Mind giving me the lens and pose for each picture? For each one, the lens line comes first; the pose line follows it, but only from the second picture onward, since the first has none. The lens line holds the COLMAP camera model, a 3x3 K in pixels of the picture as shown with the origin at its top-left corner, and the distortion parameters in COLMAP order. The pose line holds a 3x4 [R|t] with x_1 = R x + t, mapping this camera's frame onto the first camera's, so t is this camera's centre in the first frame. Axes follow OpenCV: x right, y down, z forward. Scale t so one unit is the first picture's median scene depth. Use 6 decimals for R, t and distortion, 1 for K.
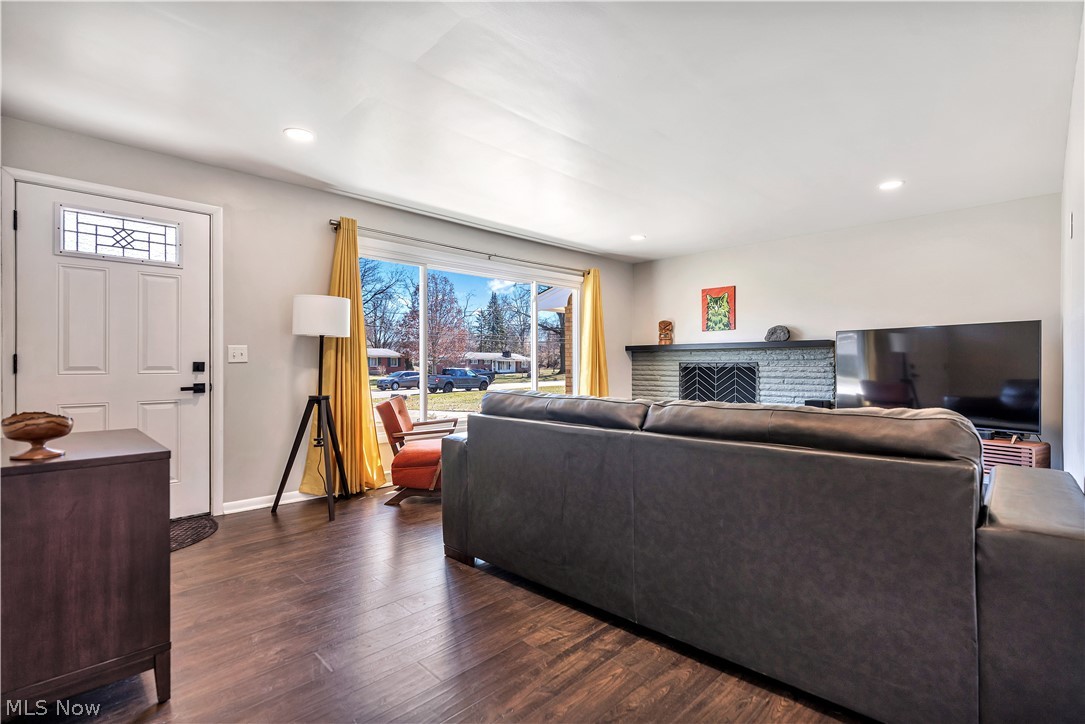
lens RADIAL K [[496.7, 0, 545.0], [0, 496.7, 365.7], [0, 0, 1]] dist [0.000135, -0.000078]
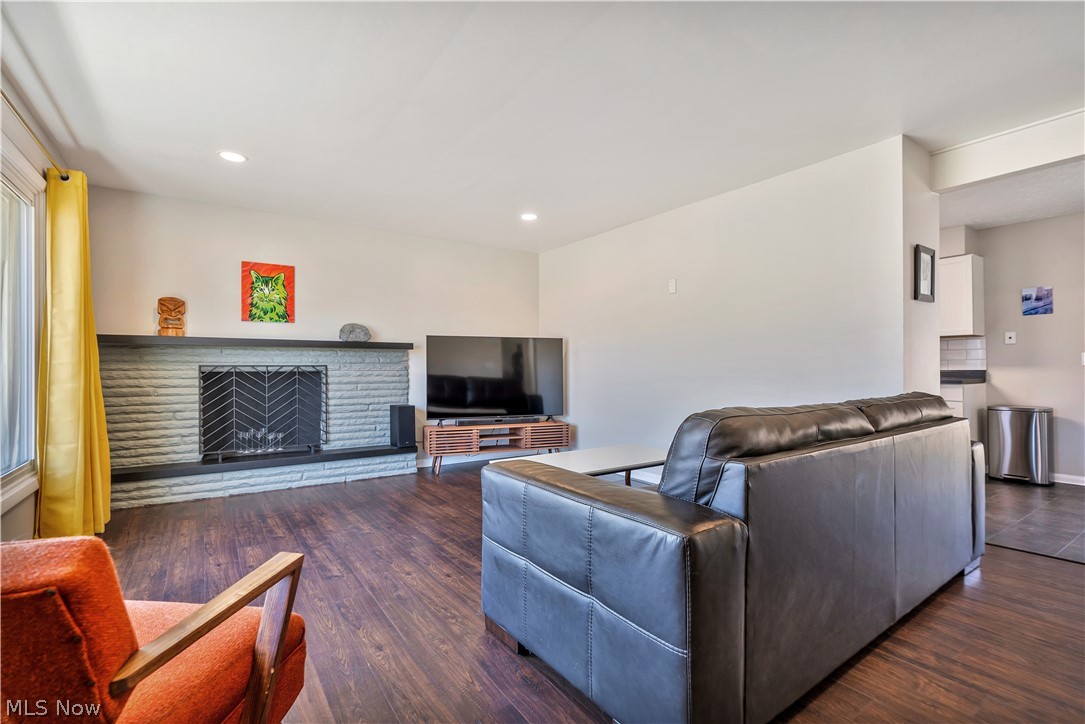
lens RADIAL K [[500.8, 0, 542.5], [0, 500.8, 362.0], [0, 0, 1]] dist [-0.006341, -0.000064]
pose [[0.202889, 0.011264, 0.979137, -0.292068], [0.002896, 0.999923, -0.012103, -0.001412], [-0.979197, 0.005291, 0.202841, 0.454310]]
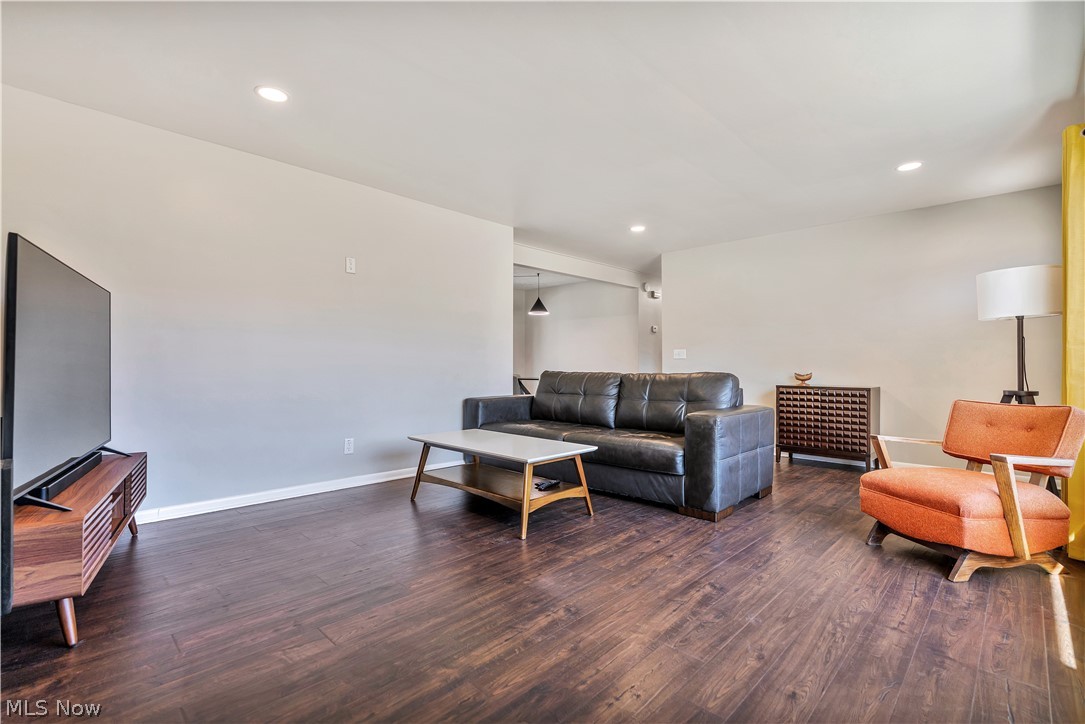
lens RADIAL K [[493.5, 0, 538.8], [0, 493.5, 365.8], [0, 0, 1]] dist [-0.000374, 0.000257]
pose [[-0.999950, -0.002449, 0.009715, 0.196653], [-0.002451, 0.999997, -0.000140, 0.010972], [-0.009715, -0.000163, -0.999953, 1.056045]]
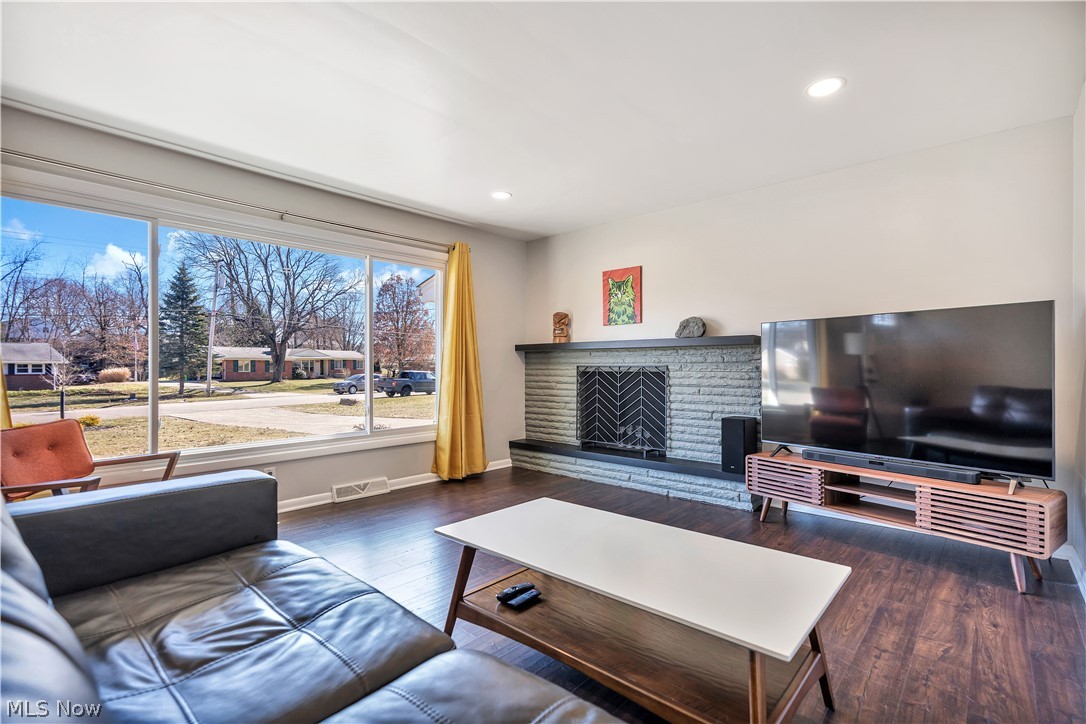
lens RADIAL K [[493.9, 0, 539.3], [0, 493.9, 365.8], [0, 0, 1]] dist [-0.000374, 0.000257]
pose [[0.999181, 0.001529, 0.040431, 0.190156], [-0.001306, 0.999984, -0.005547, -0.002057], [-0.040439, 0.005490, 0.999167, 0.239455]]
